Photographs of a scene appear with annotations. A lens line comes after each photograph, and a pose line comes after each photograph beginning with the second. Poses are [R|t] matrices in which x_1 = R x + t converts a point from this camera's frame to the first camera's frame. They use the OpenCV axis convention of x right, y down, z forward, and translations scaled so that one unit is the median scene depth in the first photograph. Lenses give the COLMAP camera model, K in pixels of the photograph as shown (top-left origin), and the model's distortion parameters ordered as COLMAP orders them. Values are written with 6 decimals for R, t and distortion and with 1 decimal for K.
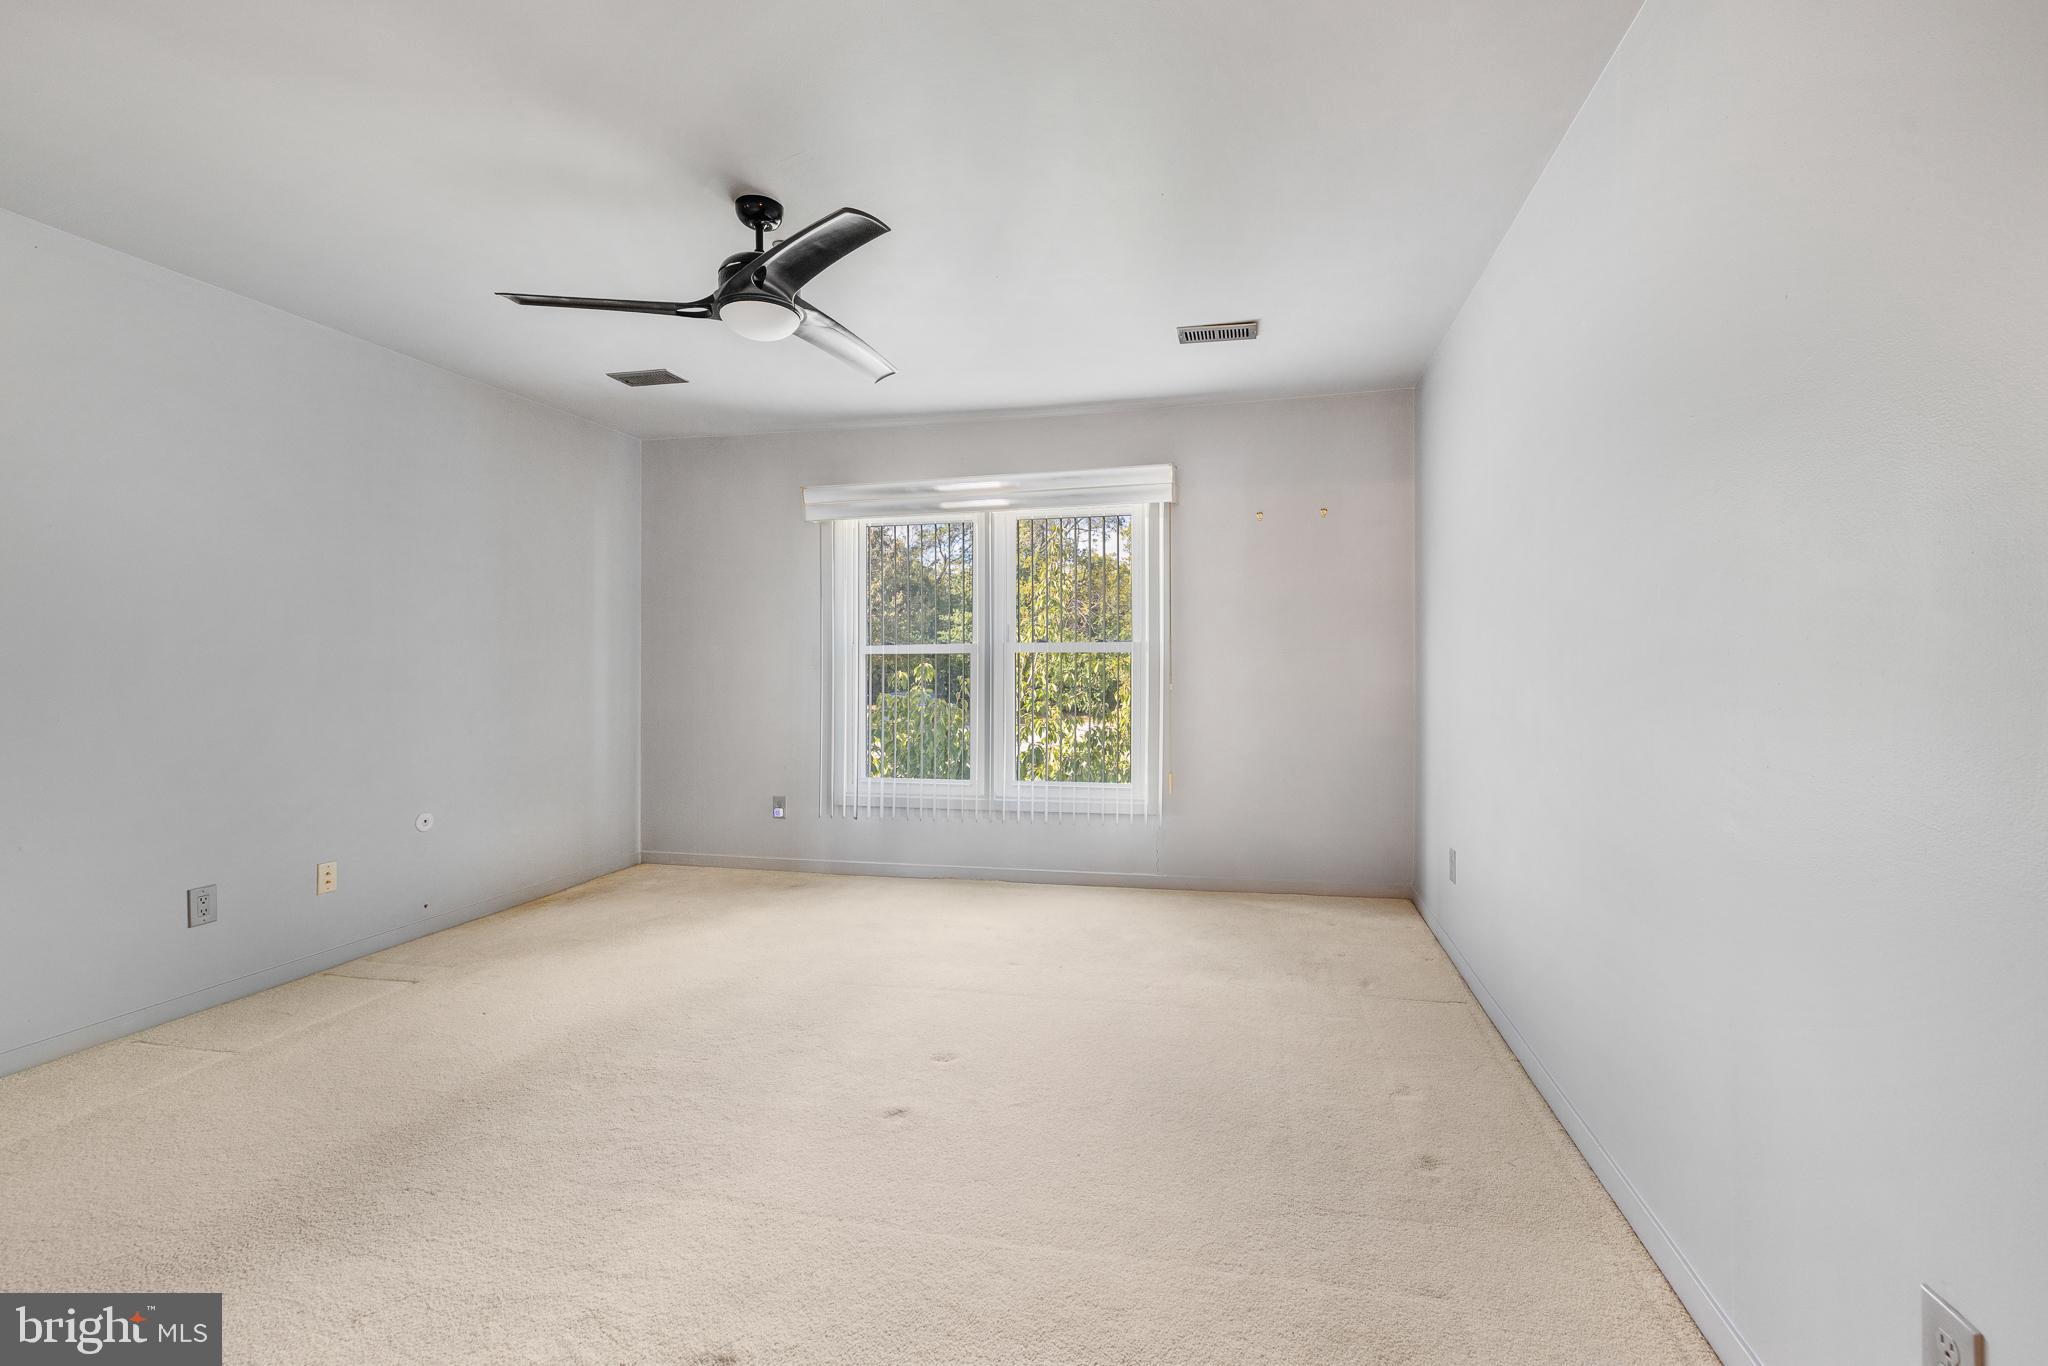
lens RADIAL K [[896.3, 0, 1023.9], [0, 896.3, 681.1], [0, 0, 1]] dist [-0.003444, -0.000474]
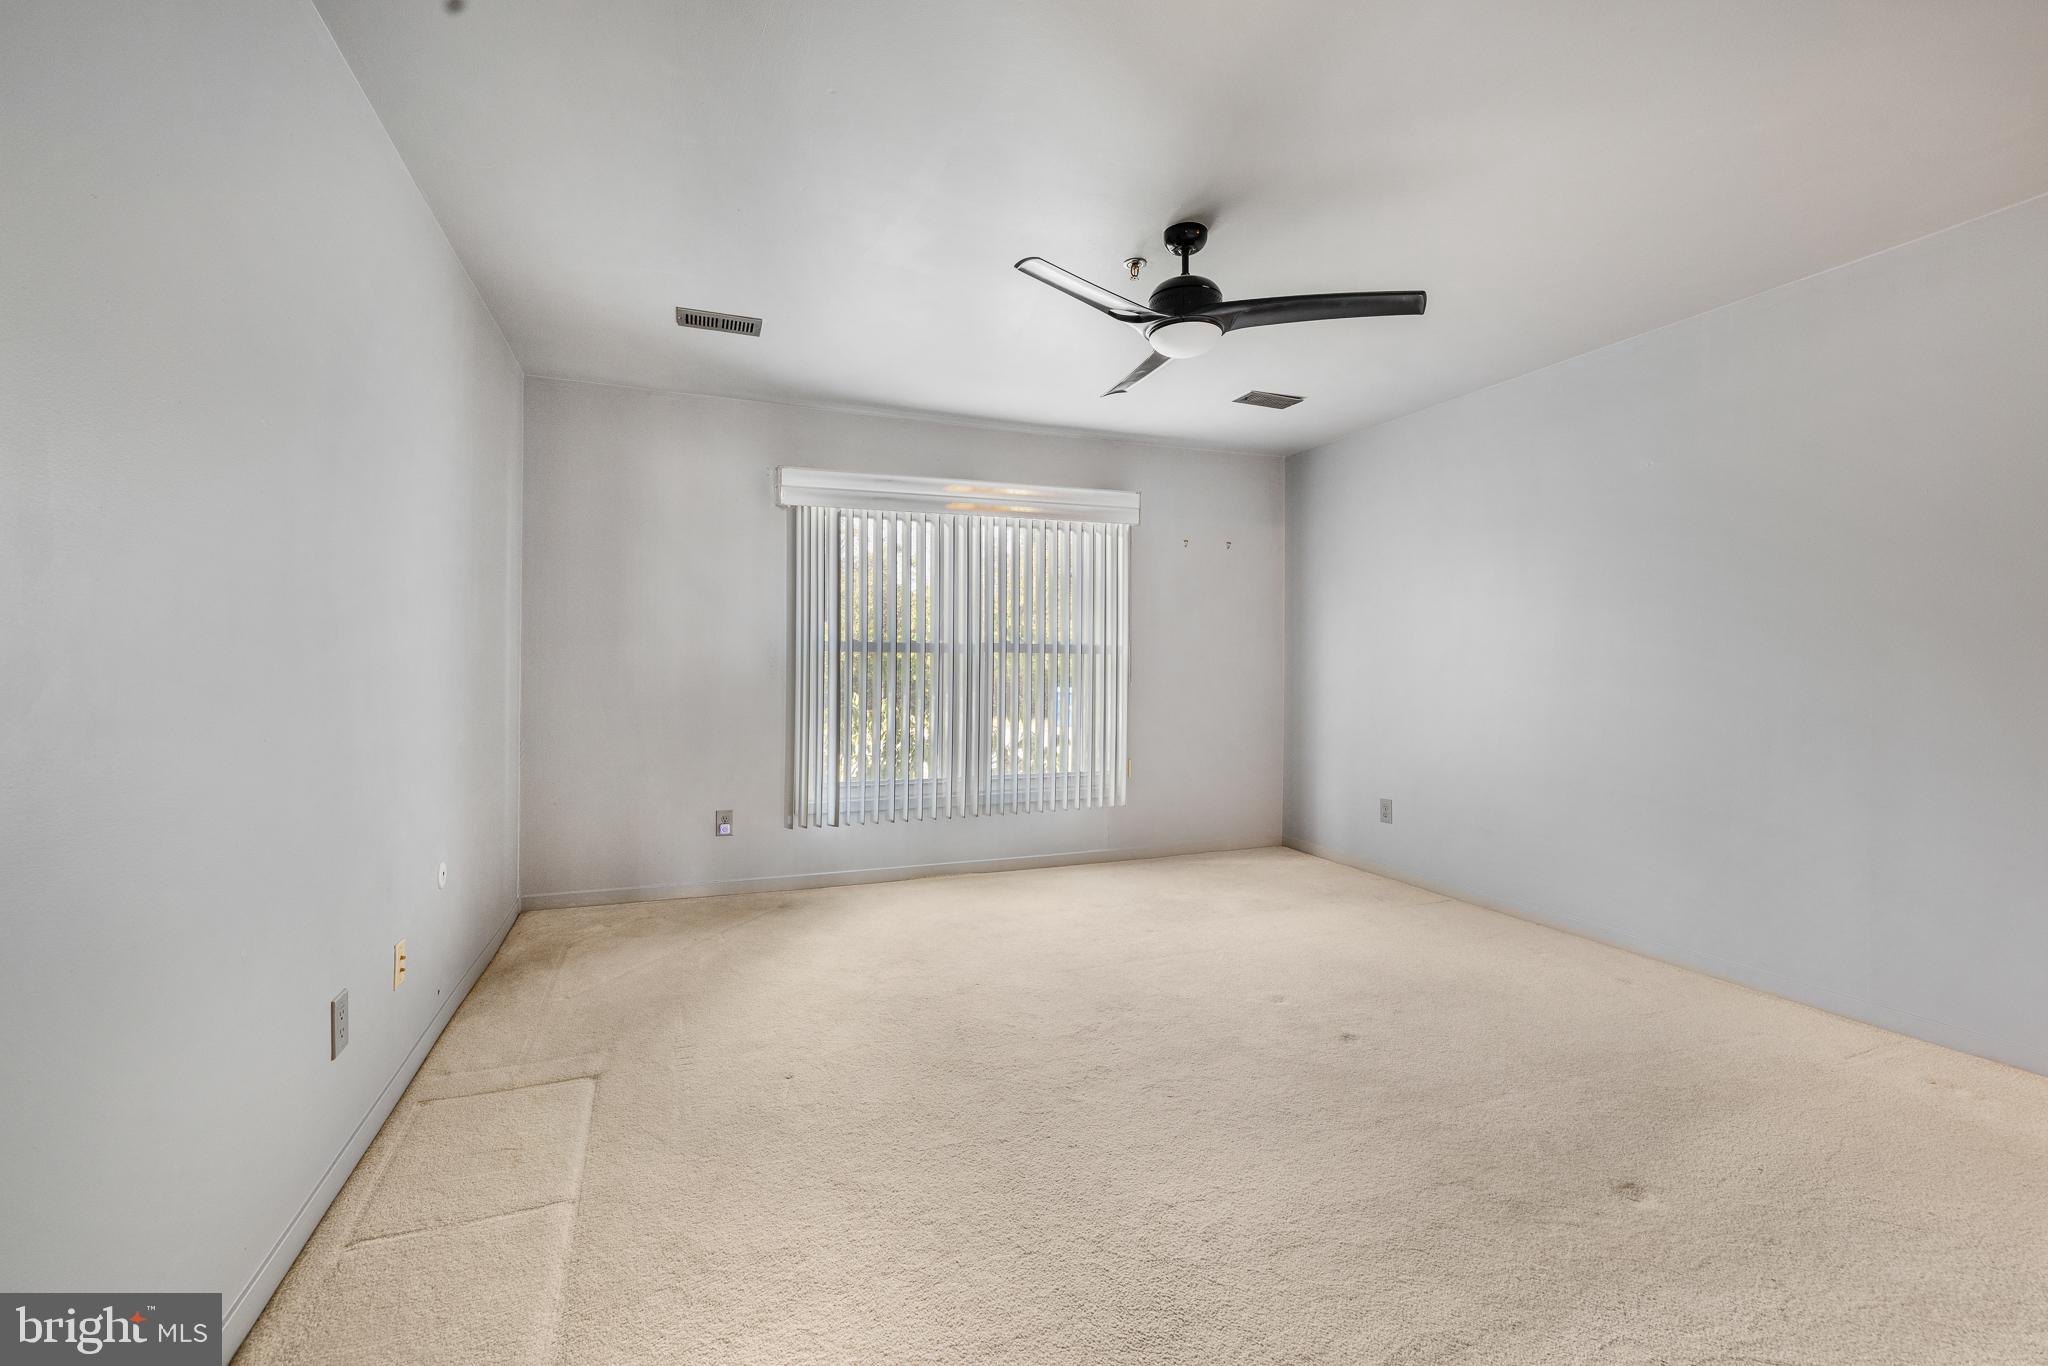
lens RADIAL K [[896.3, 0, 1019.3], [0, 896.3, 675.7], [0, 0, 1]] dist [-0.003444, -0.000474]
pose [[0.827849, 0.004009, 0.560937, -0.608400], [-0.001022, 0.999984, -0.005638, 0.001268], [-0.560950, 0.004094, 0.827839, 0.127071]]
